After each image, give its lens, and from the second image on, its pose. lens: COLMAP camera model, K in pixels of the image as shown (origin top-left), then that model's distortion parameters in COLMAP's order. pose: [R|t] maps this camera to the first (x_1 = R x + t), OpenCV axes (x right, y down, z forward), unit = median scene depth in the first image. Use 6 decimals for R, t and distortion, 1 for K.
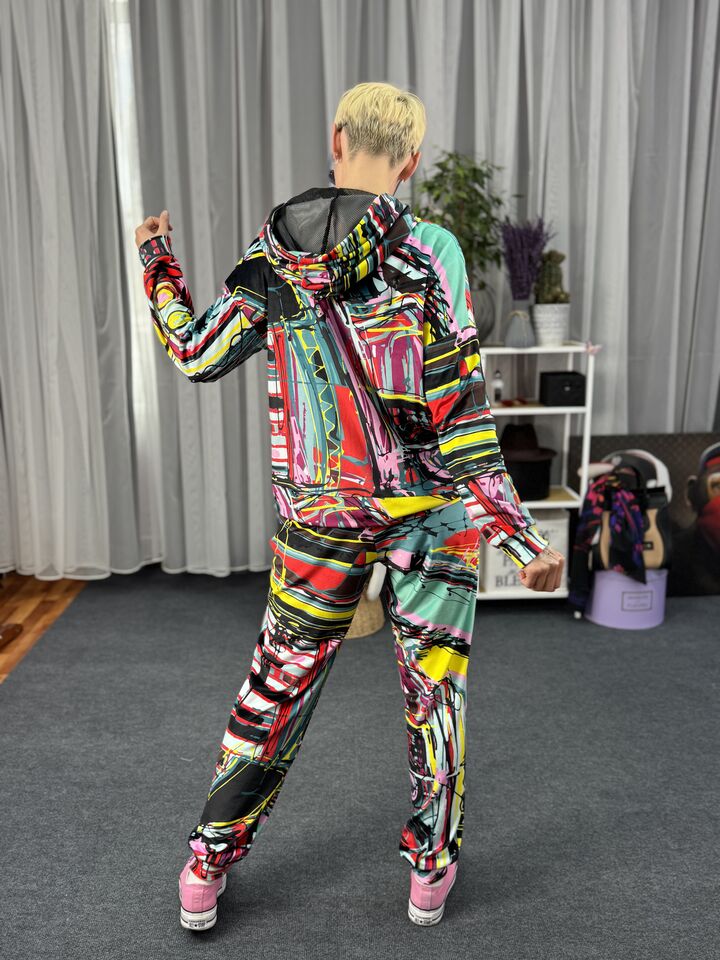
lens RADIAL K [[899.9, 0, 353.3], [0, 899.9, 484.2], [0, 0, 1]] dist [-0.019142, 0.000000]
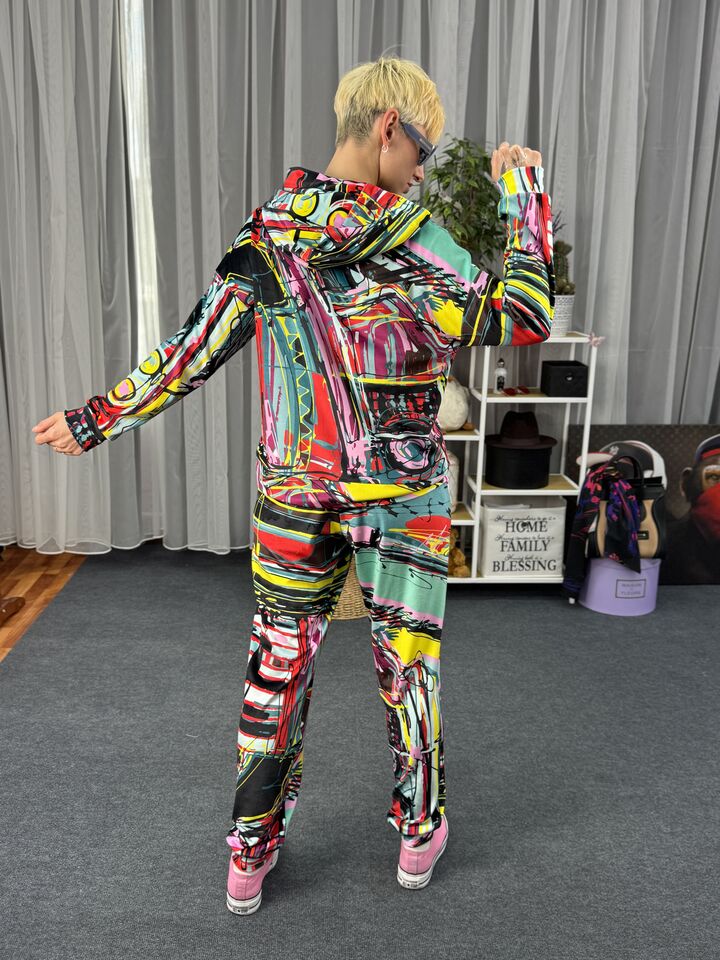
lens RADIAL K [[899.9, 0, 353.6], [0, 899.9, 481.9], [0, 0, 1]] dist [-0.019142, 0.000000]
pose [[0.999509, 0.024848, 0.019092, -0.022134], [-0.025331, 0.999354, 0.025481, -0.009826], [-0.018447, -0.025952, 0.999493, -0.012206]]
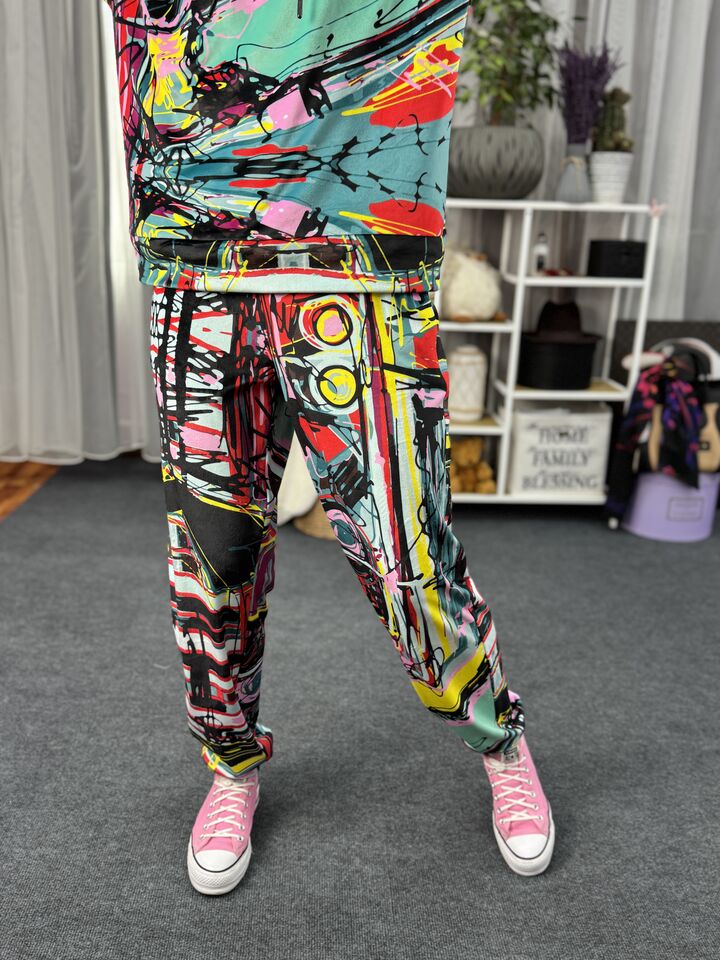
lens RADIAL K [[842.5, 0, 346.9], [0, 842.5, 502.5], [0, 0, 1]] dist [-0.000114, -0.047586]
pose [[0.999168, 0.038838, 0.012425, -0.024324], [-0.039841, 0.994724, 0.094537, 0.060732], [-0.008688, -0.094953, 0.995444, 0.192774]]
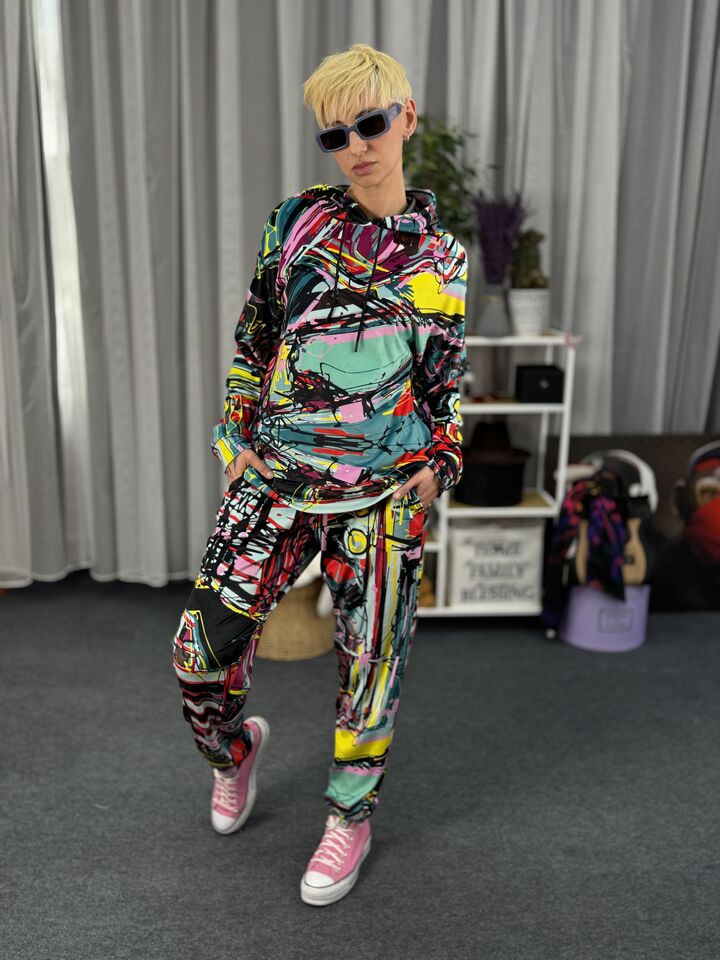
lens RADIAL K [[960.1, 0, 357.5], [0, 960.1, 479.6], [0, 0, 1]] dist [-0.021749, 0.000000]
pose [[0.999402, 0.016512, 0.030383, 0.024848], [-0.017319, 0.999499, 0.026490, -0.033978], [-0.029930, -0.027000, 0.999187, 0.047000]]
